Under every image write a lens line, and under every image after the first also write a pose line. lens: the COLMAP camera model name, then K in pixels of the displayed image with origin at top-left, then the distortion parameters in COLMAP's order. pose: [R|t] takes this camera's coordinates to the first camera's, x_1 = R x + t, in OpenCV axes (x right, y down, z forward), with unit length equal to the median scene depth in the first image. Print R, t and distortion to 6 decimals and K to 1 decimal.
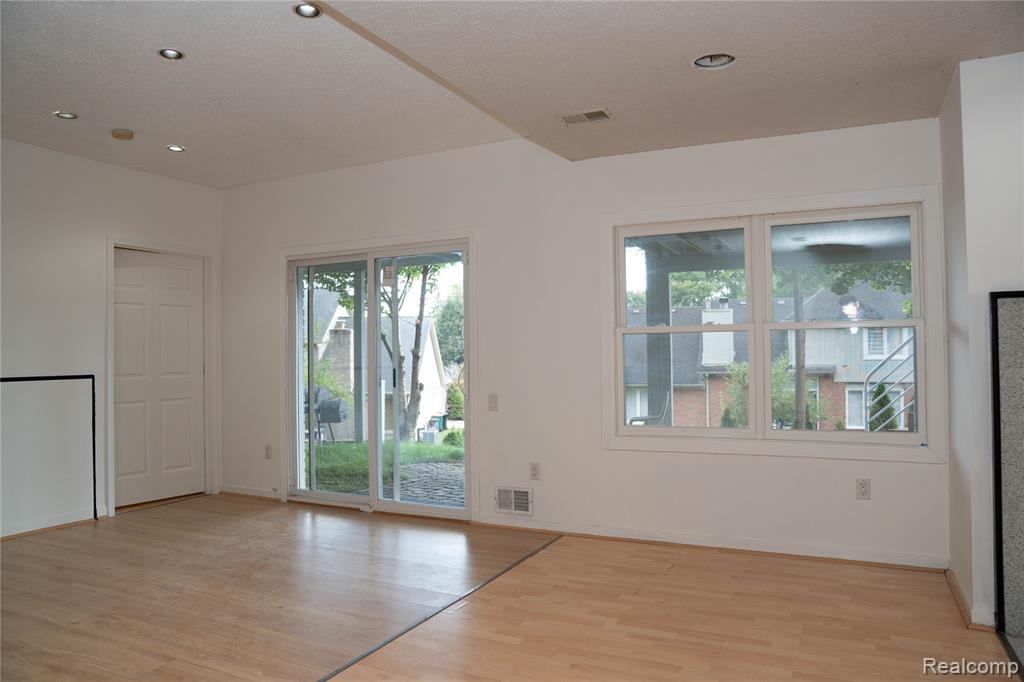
lens RADIAL K [[706.7, 0, 512.0], [0, 706.7, 341.0], [0, 0, 1]] dist [-0.119887, 0.092585]
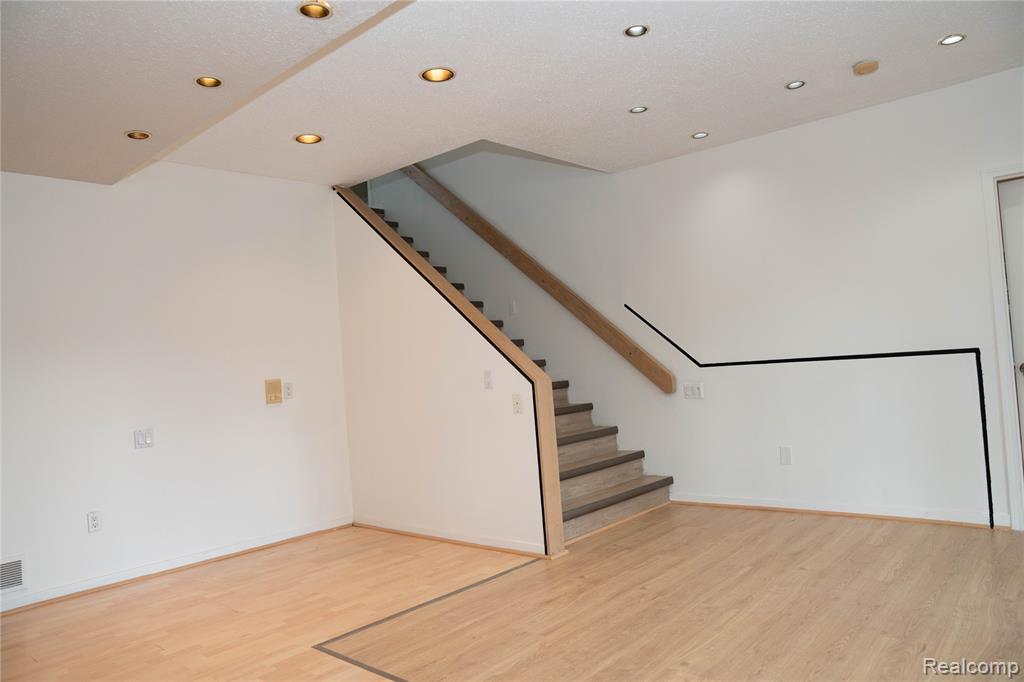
lens RADIAL K [[706.7, 0, 512.0], [0, 706.7, 341.0], [0, 0, 1]] dist [-0.119887, 0.092585]
pose [[-0.267126, -0.003084, -0.963657, 0.487806], [0.090445, 0.995500, -0.028257, 0.021966], [0.959408, -0.094706, -0.265645, 1.072364]]
